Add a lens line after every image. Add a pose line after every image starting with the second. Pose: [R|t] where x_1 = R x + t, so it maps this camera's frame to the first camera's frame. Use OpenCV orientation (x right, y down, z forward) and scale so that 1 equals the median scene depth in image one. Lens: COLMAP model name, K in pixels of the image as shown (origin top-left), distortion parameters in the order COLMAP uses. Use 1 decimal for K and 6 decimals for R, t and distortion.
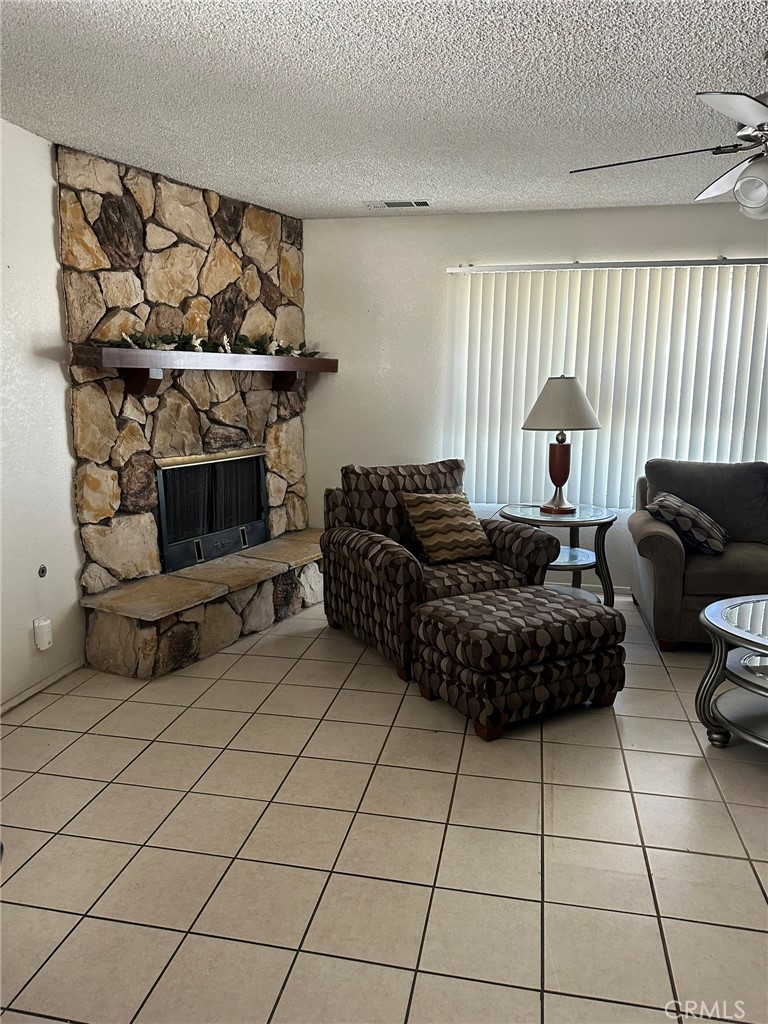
lens RADIAL K [[738.8, 0, 384.0], [0, 738.8, 512.0], [0, 0, 1]] dist [0.054553, -0.040474]
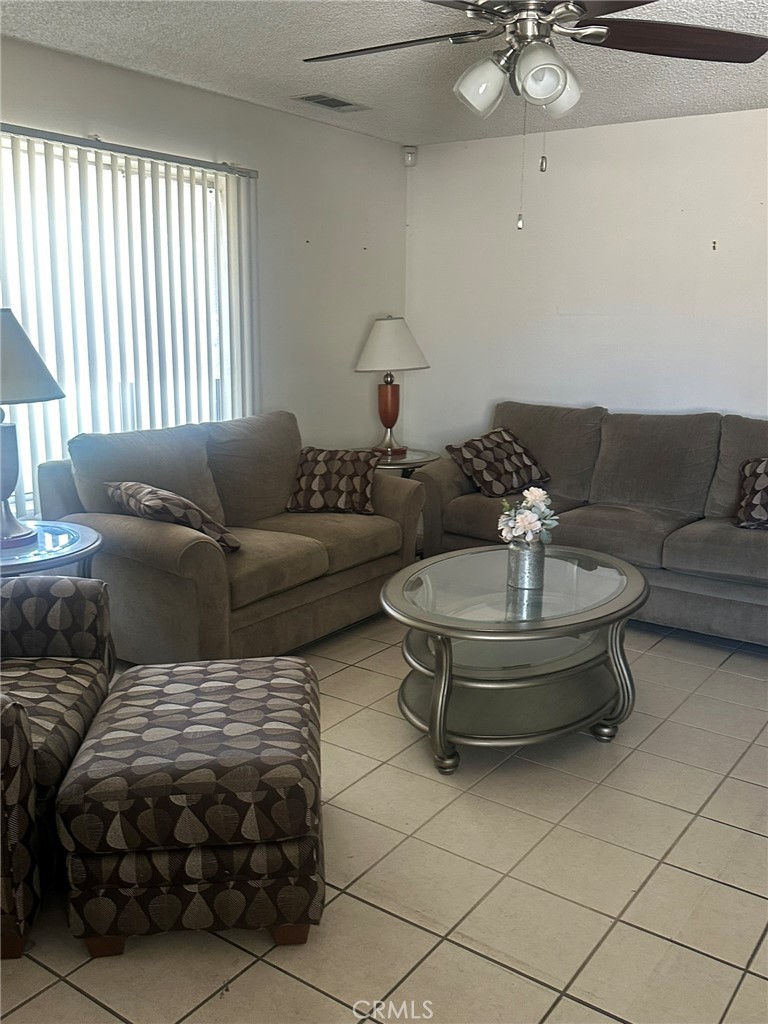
lens RADIAL K [[929.6, 0, 381.4], [0, 929.6, 507.6], [0, 0, 1]] dist [0.200837, -0.402428]
pose [[0.404056, -0.191176, 0.894534, -0.358787], [0.161286, 0.977485, 0.136052, -0.096159], [-0.900403, 0.089303, 0.425793, 0.491958]]
